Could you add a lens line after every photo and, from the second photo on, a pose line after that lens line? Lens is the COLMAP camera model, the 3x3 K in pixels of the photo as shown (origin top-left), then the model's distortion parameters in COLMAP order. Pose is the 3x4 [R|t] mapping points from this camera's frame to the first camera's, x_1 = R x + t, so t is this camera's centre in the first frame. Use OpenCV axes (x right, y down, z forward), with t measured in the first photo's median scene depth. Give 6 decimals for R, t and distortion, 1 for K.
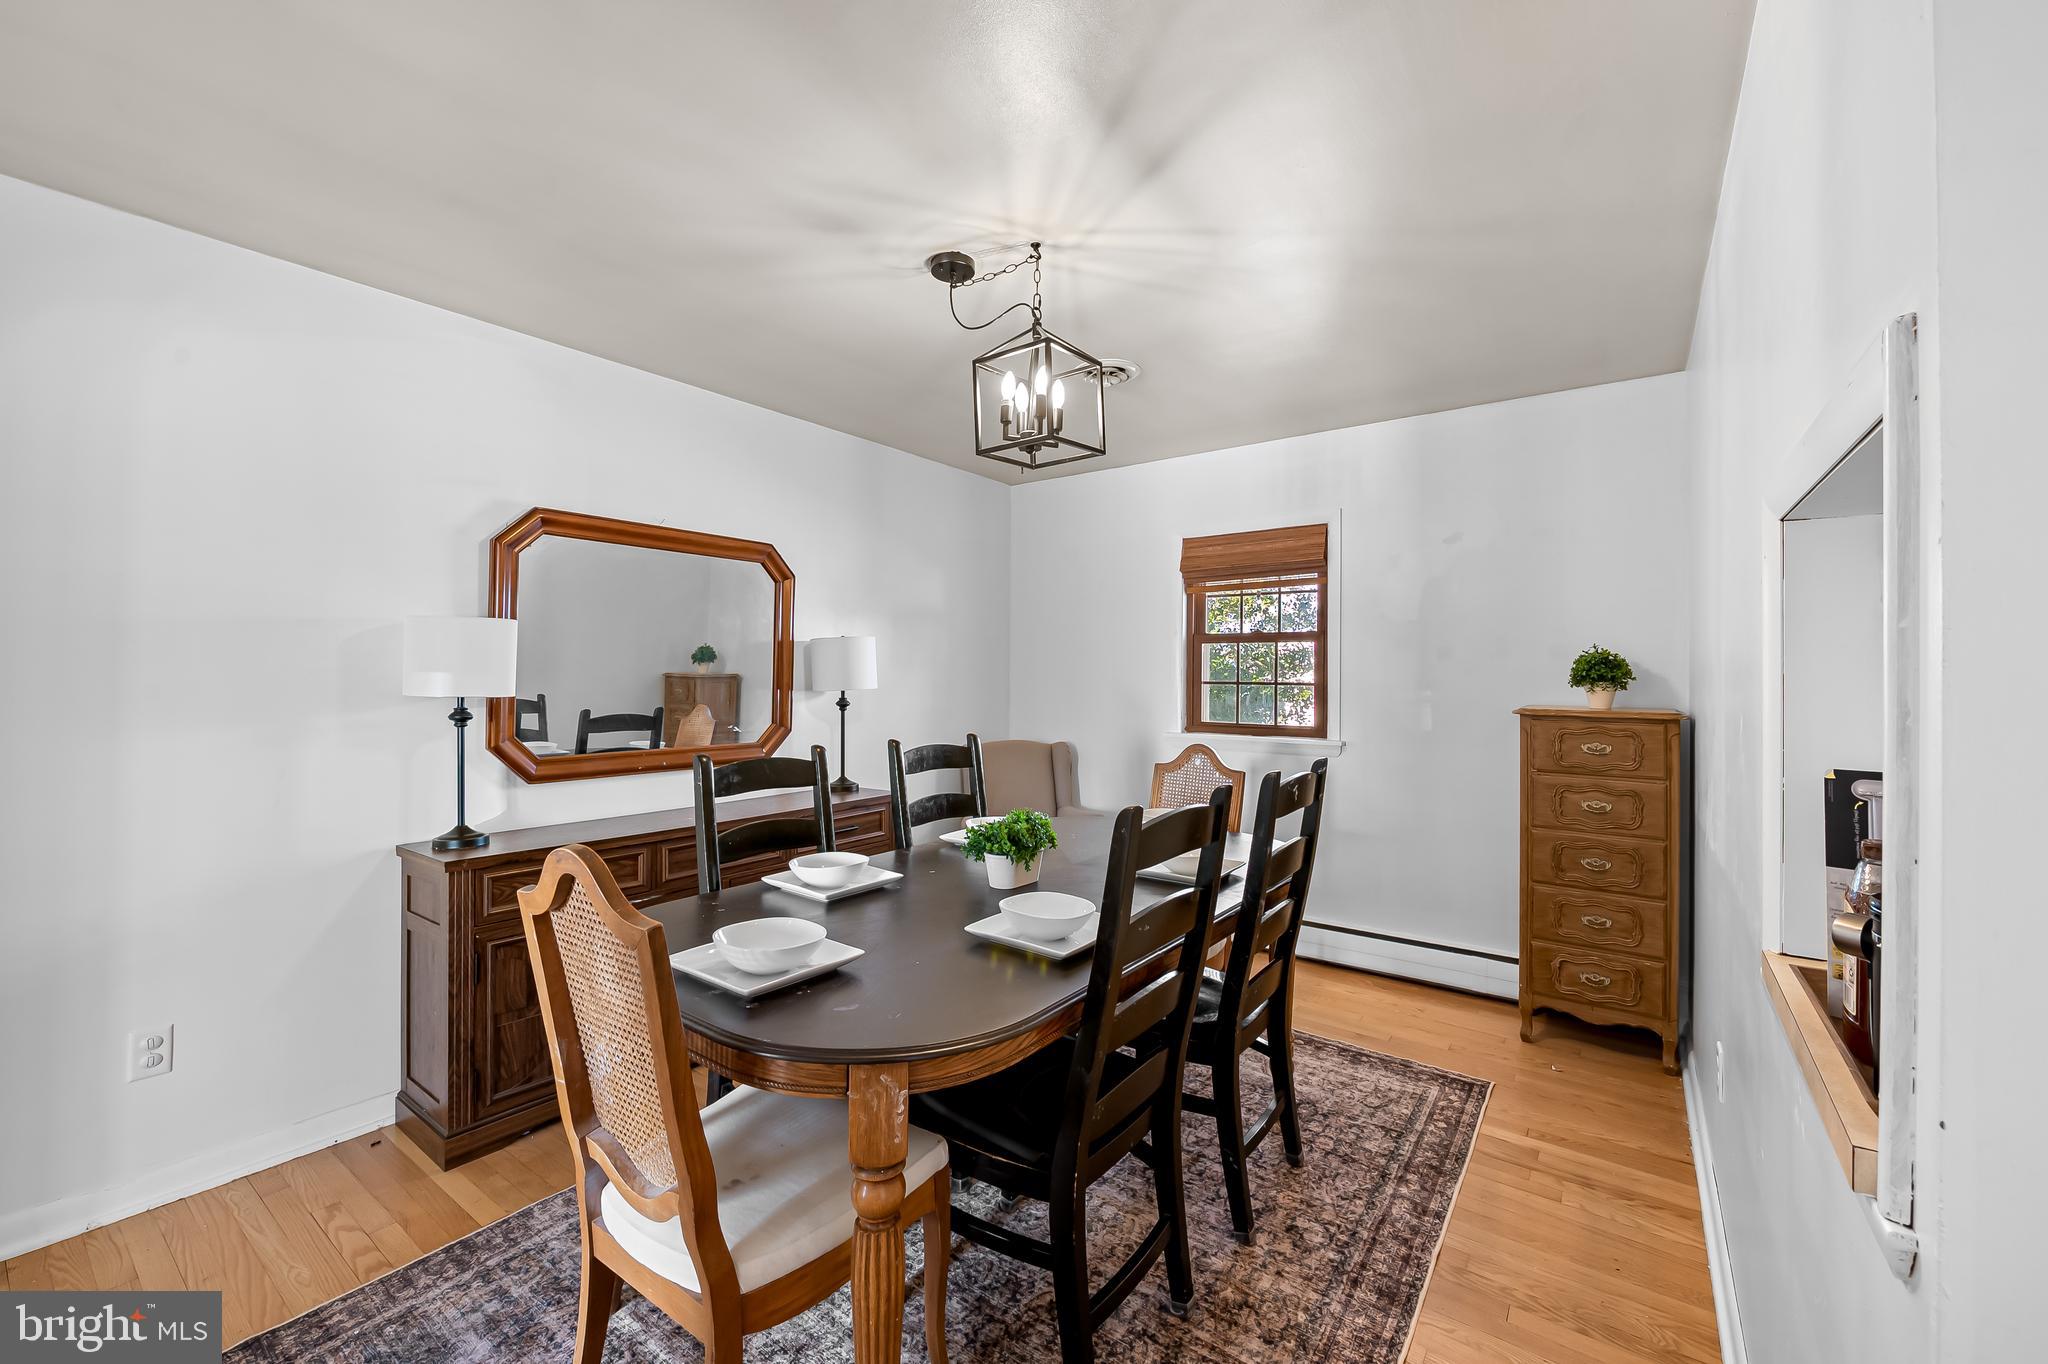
lens RADIAL K [[813.5, 0, 1018.7], [0, 813.5, 670.6], [0, 0, 1]] dist [-0.004555, -0.000547]
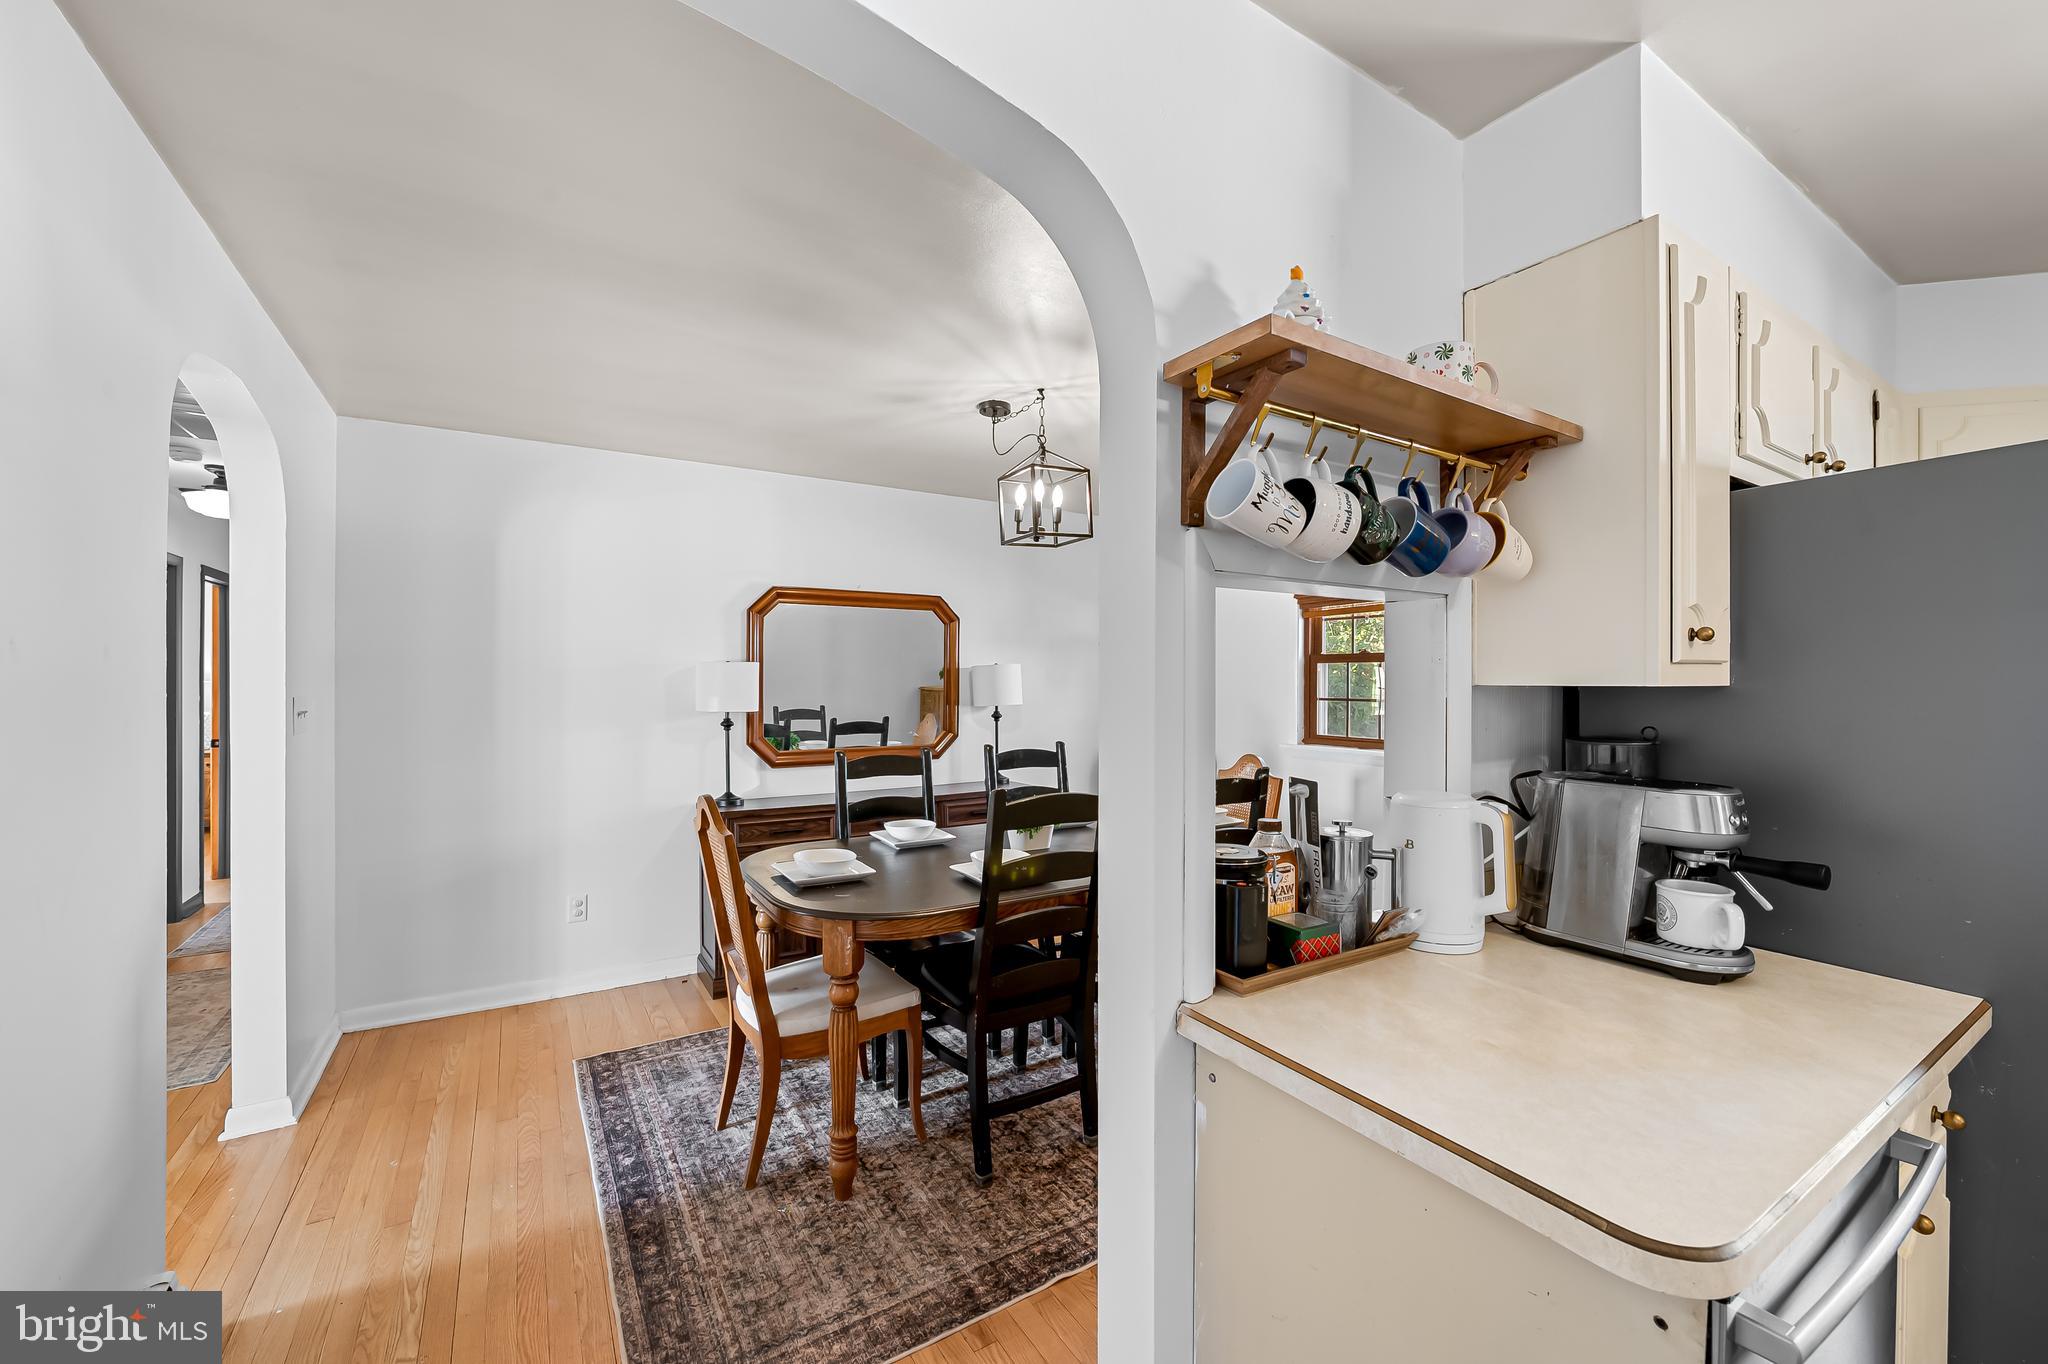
lens RADIAL K [[813.5, 0, 1033.4], [0, 813.5, 689.0], [0, 0, 1]] dist [-0.004555, -0.000547]
pose [[0.933224, -0.001381, -0.359294, 0.483548], [0.007300, 0.999859, 0.015119, -0.033830], [0.359222, -0.016732, 0.933102, -0.291507]]
